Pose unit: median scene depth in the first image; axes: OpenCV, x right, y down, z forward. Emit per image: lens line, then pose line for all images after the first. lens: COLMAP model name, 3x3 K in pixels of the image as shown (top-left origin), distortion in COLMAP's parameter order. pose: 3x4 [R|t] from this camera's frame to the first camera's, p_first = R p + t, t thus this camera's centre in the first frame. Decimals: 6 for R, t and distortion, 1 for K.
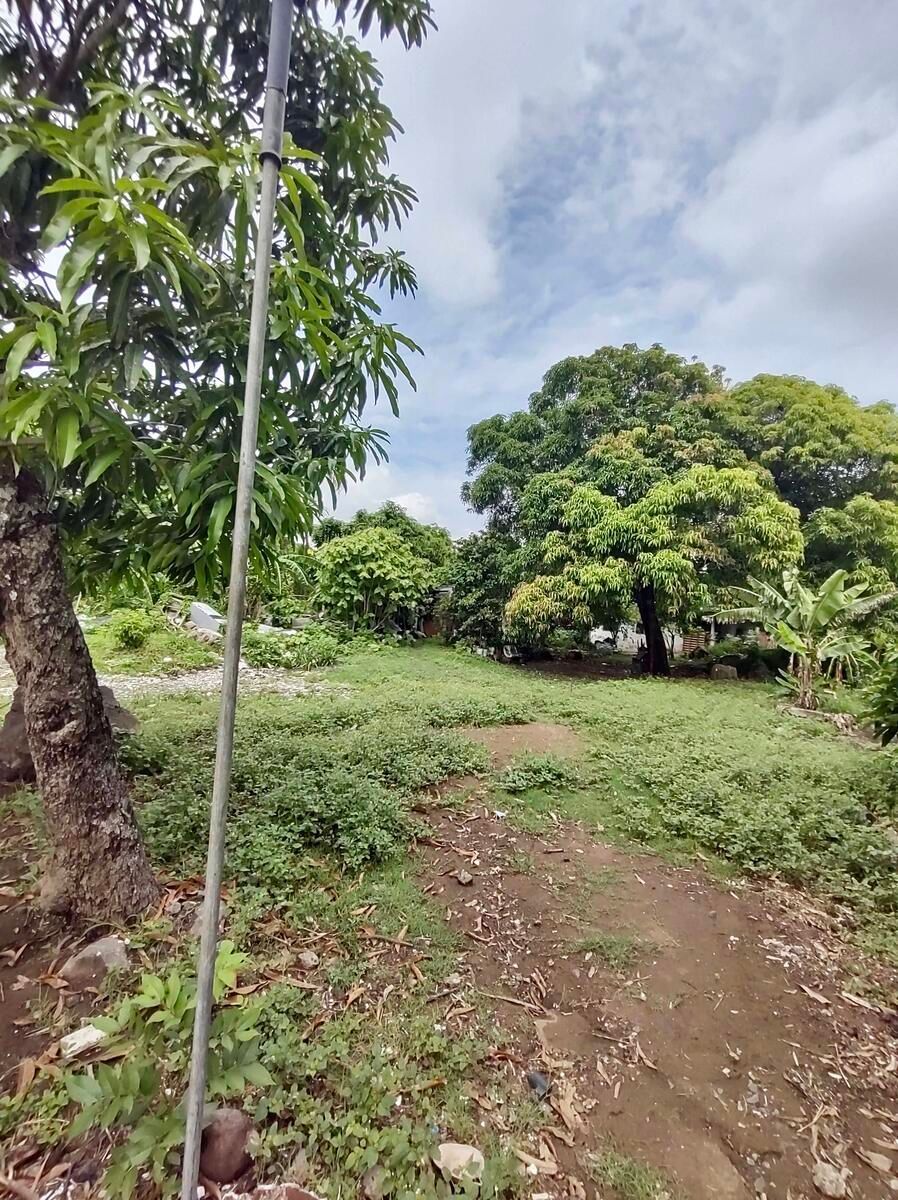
lens RADIAL K [[606.0, 0, 439.2], [0, 606.0, 578.6], [0, 0, 1]] dist [-0.000793, 0.000962]
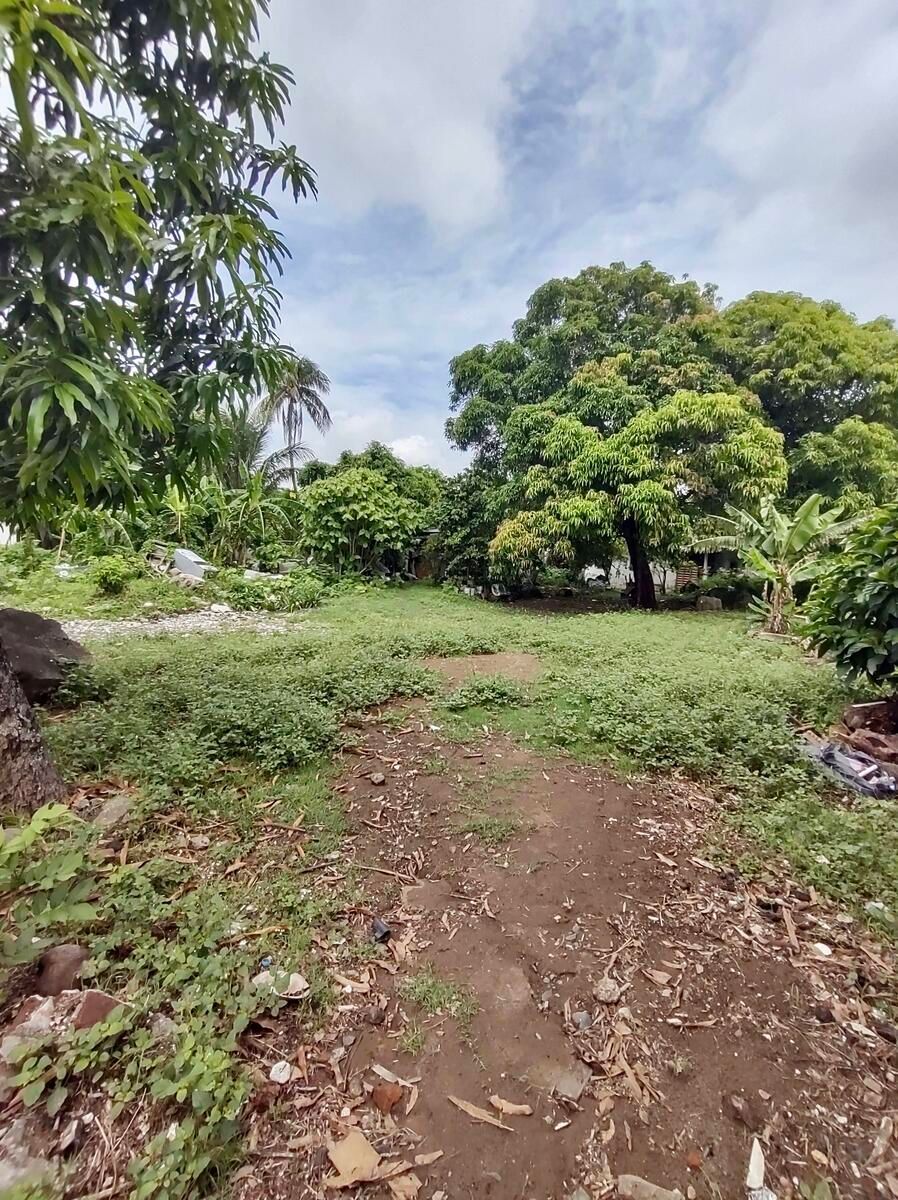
lens RADIAL K [[614.1, 0, 479.3], [0, 614.1, 604.9], [0, 0, 1]] dist [0.000547, 0.001394]
pose [[0.999603, -0.027878, -0.004006, 0.095625], [0.028152, 0.993233, 0.112678, 0.031411], [0.000837, -0.112746, 0.993624, -0.013332]]
